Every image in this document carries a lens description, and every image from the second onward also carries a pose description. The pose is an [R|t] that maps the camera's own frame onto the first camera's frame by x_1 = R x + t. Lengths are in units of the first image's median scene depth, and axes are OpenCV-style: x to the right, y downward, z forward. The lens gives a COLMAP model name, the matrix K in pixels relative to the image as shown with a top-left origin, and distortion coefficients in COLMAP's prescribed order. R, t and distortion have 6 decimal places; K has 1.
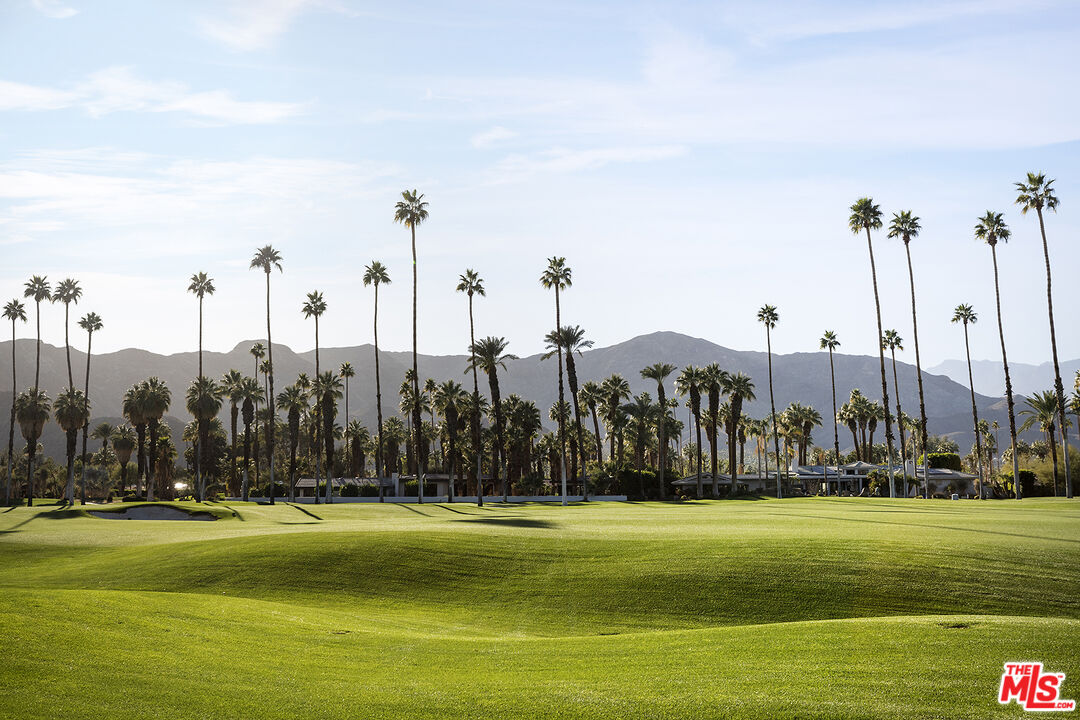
lens RADIAL K [[1071.5, 0, 540.0], [0, 1071.5, 360.0], [0, 0, 1]] dist [0.007927, 0.018024]
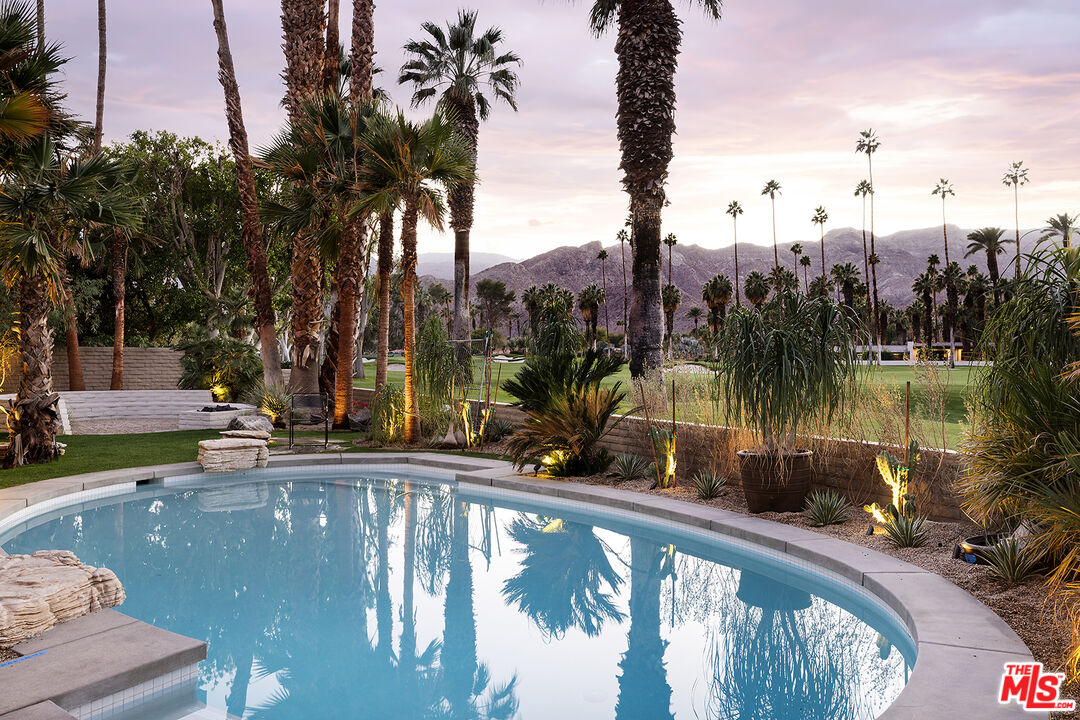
lens RADIAL K [[1071.5, 0, 540.0], [0, 1071.5, 360.0], [0, 0, 1]] dist [0.007927, 0.018024]
pose [[0.812654, 0.007105, -0.582703, 0.278139], [0.064559, 0.992673, 0.102140, -0.031616], [0.579159, -0.120624, 0.806241, -0.281483]]
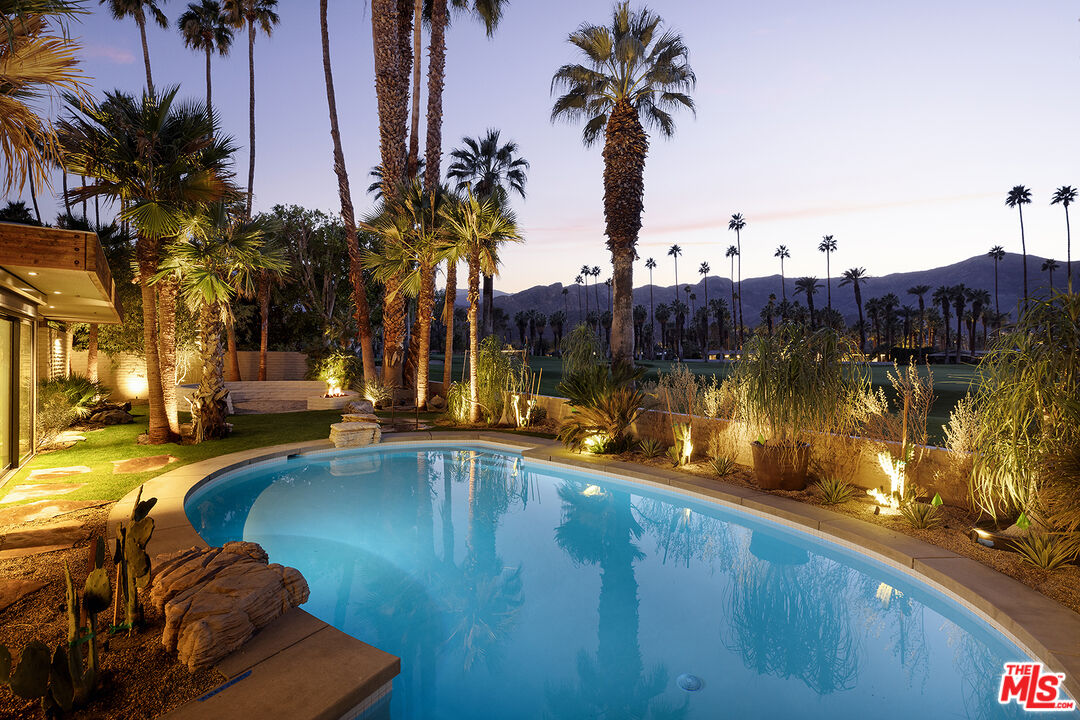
lens RADIAL K [[666.4, 0, 540.0], [0, 666.4, 360.0], [0, 0, 1]] dist [-0.002646, -0.000575]
pose [[0.830737, 0.016894, -0.556408, 0.247582], [0.053178, 0.992560, 0.109532, -0.032904], [0.554119, -0.120581, 0.823658, -0.267377]]
